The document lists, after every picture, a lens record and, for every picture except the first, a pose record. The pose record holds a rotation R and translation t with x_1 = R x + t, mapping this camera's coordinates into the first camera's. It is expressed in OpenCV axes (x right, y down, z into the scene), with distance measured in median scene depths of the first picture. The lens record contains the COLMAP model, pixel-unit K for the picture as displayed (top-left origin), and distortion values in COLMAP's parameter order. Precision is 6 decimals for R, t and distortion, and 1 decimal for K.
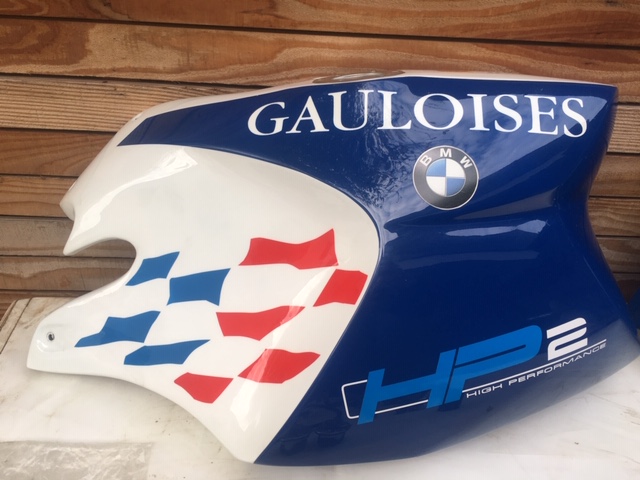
lens RADIAL K [[553.9, 0, 314.8], [0, 553.9, 240.1], [0, 0, 1]] dist [0.056696, -0.080857]
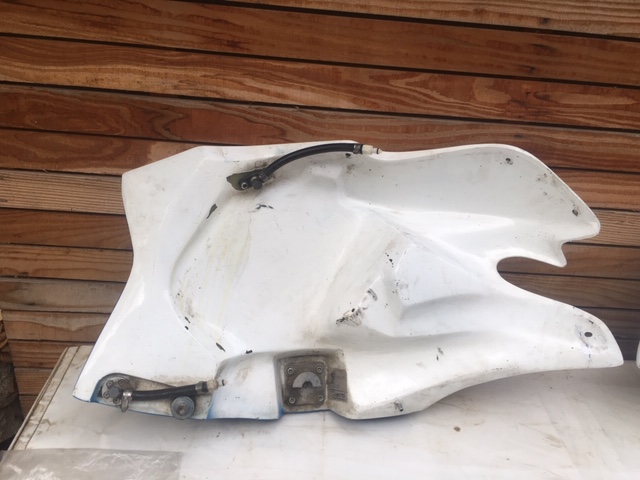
lens RADIAL K [[553.9, 0, 315.9], [0, 553.9, 241.5], [0, 0, 1]] dist [0.056696, -0.080857]
pose [[0.999322, 0.019184, 0.031424, -0.032222], [-0.014255, 0.988557, -0.150175, 0.070845], [-0.033945, 0.149625, 0.988160, -0.381749]]
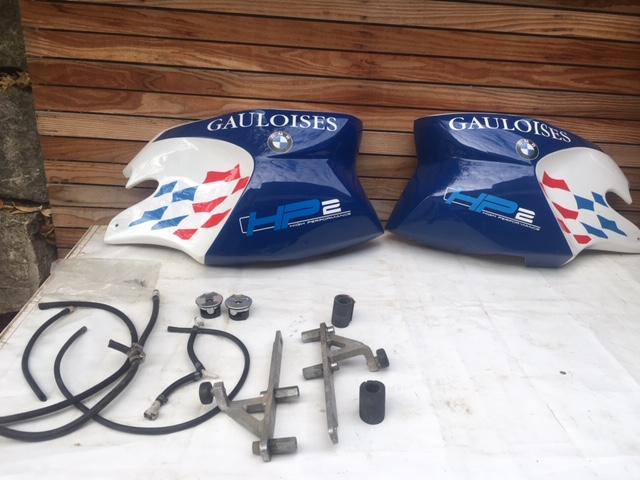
lens RADIAL K [[553.9, 0, 319.1], [0, 553.9, 246.2], [0, 0, 1]] dist [0.056696, -0.080857]
pose [[0.999551, 0.001032, 0.029940, 0.292018], [0.004835, 0.980746, -0.195226, 0.766581], [-0.029565, 0.195283, 0.980301, -1.301913]]
